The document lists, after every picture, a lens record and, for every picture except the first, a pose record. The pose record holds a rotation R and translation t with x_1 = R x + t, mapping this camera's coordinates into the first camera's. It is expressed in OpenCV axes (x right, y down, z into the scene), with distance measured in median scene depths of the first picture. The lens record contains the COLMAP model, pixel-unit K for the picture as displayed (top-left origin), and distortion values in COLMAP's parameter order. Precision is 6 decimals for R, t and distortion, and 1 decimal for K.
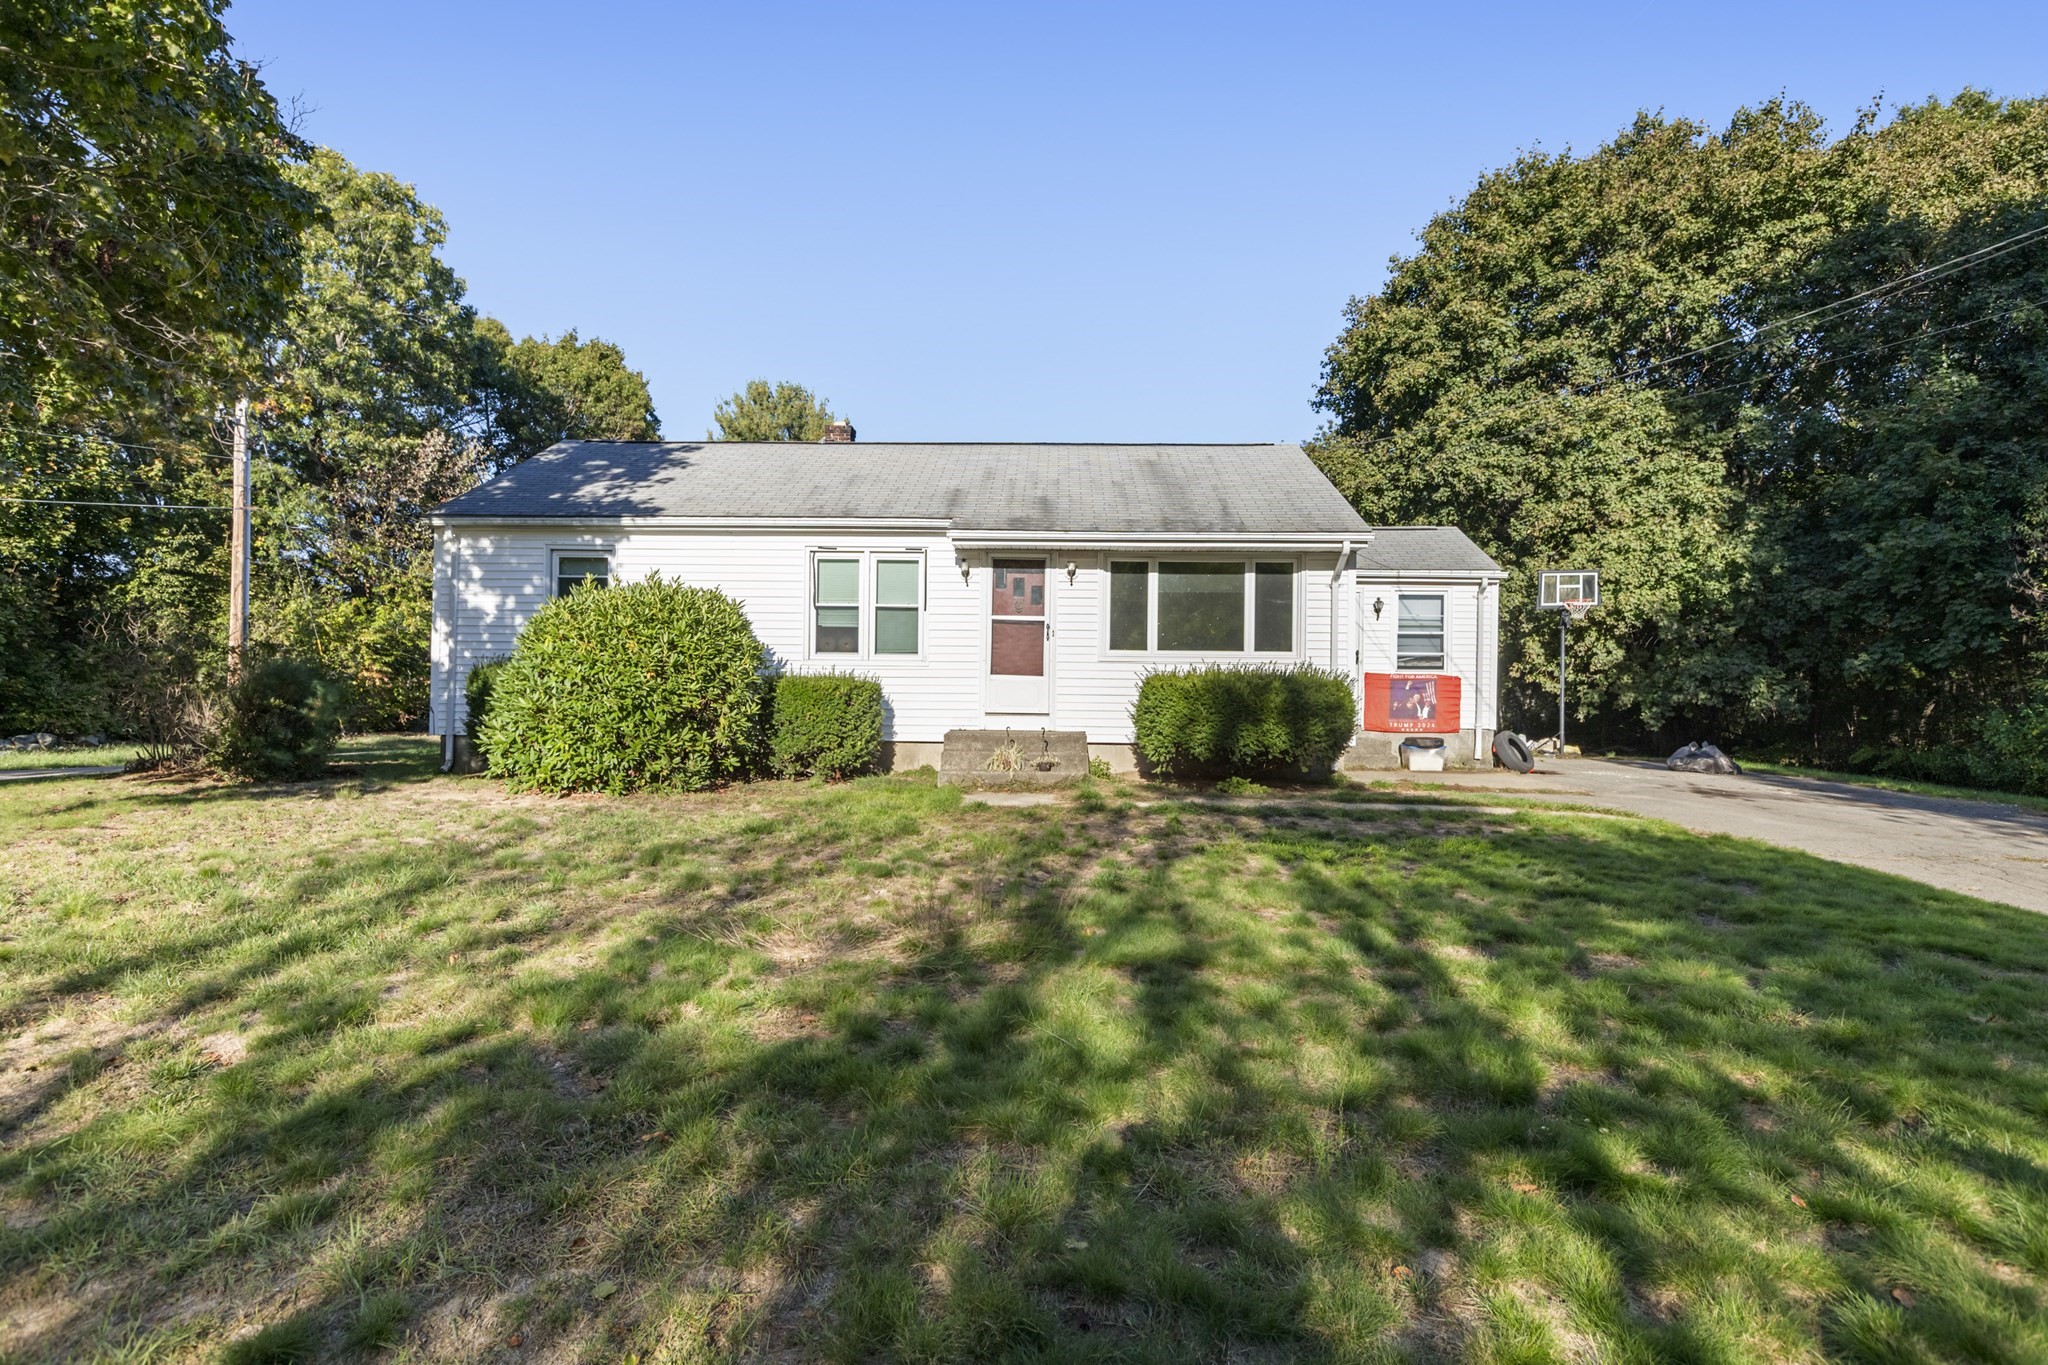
lens RADIAL K [[1128.8, 0, 1024.1], [0, 1128.8, 685.8], [0, 0, 1]] dist [-0.005174, 0.002005]
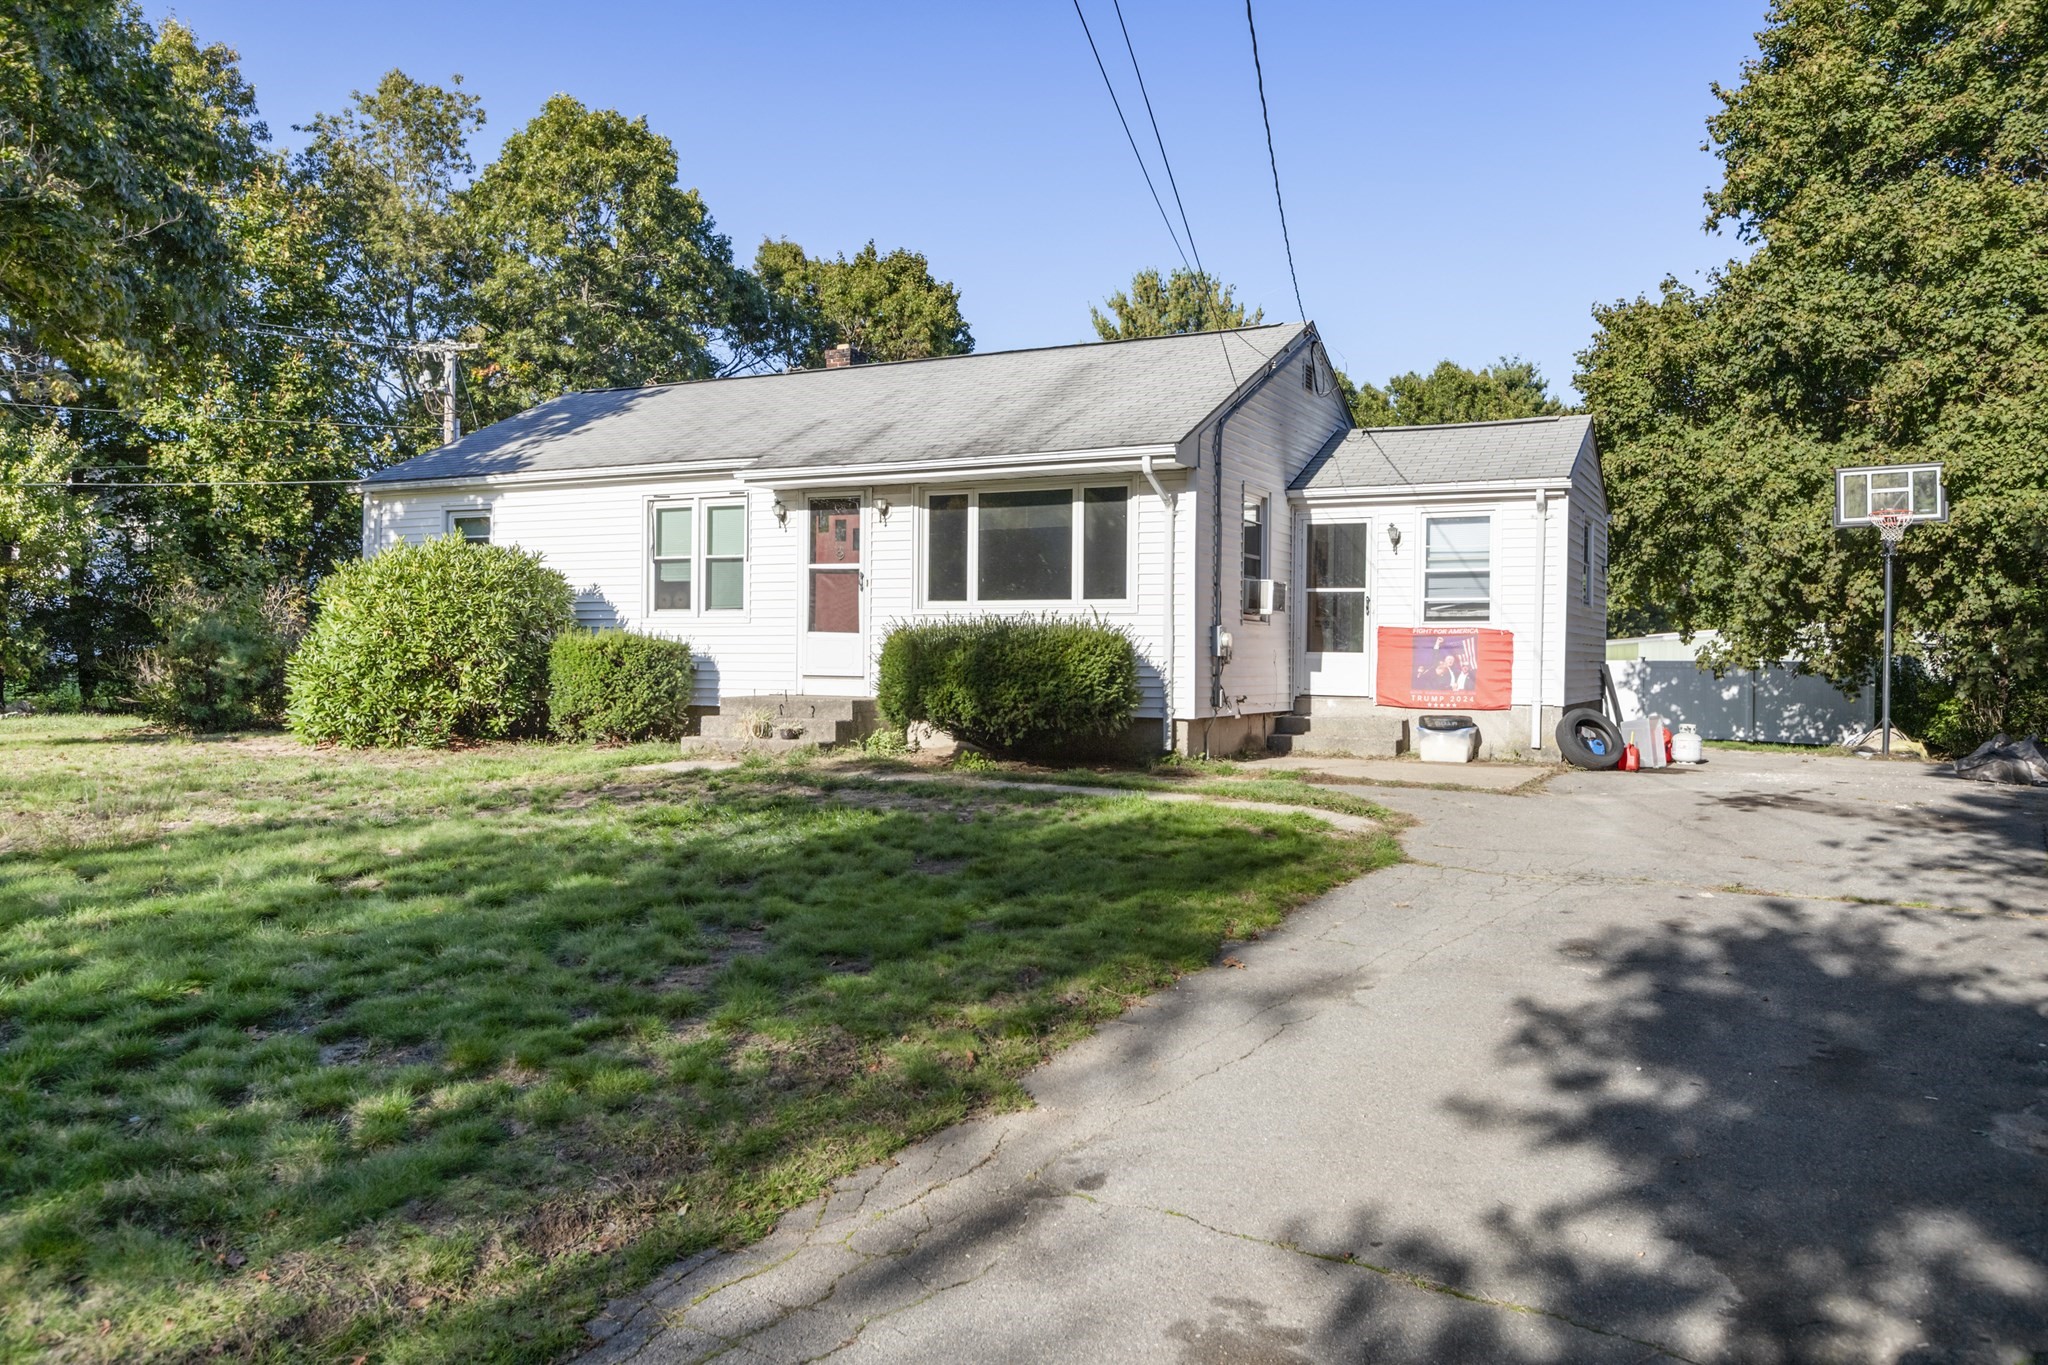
lens RADIAL K [[1539.4, 0, 1024.1], [0, 1539.4, 677.6], [0, 0, 1]] dist [0.005222, -0.004694]
pose [[0.897591, 0.002733, -0.440821, 0.648185], [0.000560, 0.999973, 0.007340, 0.017130], [0.440829, -0.006835, 0.897565, -0.001470]]
